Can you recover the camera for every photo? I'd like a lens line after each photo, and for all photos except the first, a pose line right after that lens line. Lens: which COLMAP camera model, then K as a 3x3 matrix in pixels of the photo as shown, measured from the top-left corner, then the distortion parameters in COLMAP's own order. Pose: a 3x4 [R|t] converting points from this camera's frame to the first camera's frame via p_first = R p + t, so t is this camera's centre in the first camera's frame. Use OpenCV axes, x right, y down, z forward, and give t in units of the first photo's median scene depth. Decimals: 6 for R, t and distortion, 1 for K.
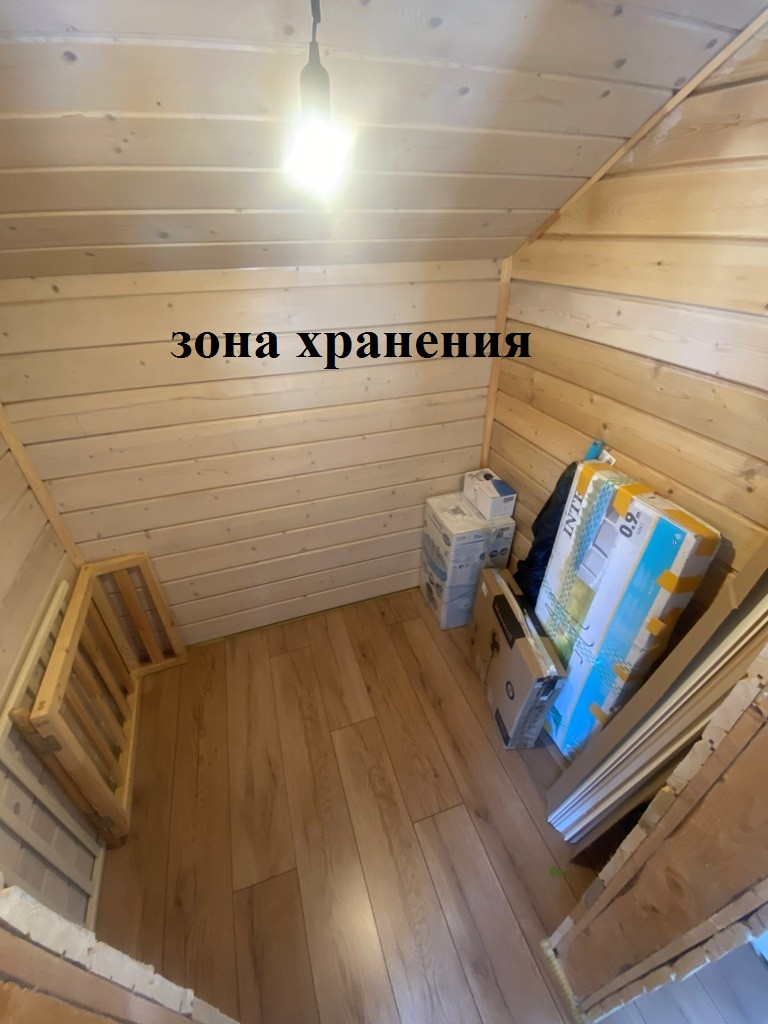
lens RADIAL K [[417.1, 0, 379.2], [0, 417.1, 514.4], [0, 0, 1]] dist [0.015386, -0.013830]
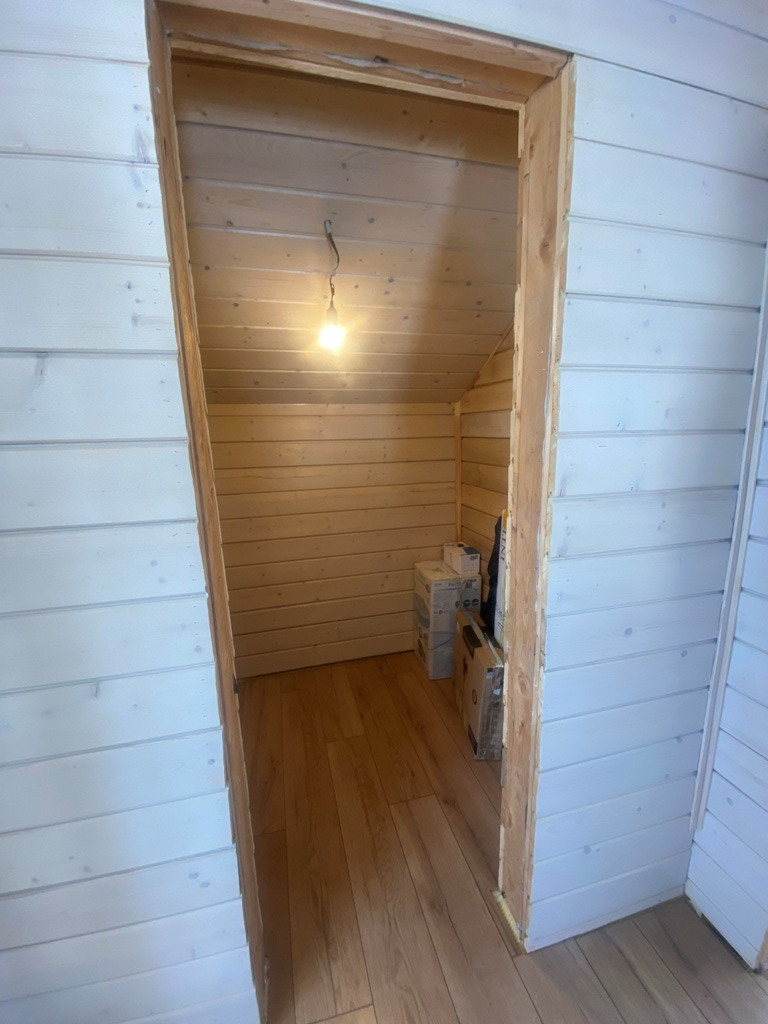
lens RADIAL K [[417.1, 0, 384.8], [0, 417.1, 514.0], [0, 0, 1]] dist [0.015386, -0.013830]
pose [[0.998360, 0.007810, -0.056712, 0.102772], [-0.028602, 0.926197, -0.375954, 0.343182], [0.049591, 0.376960, 0.924901, -0.290288]]
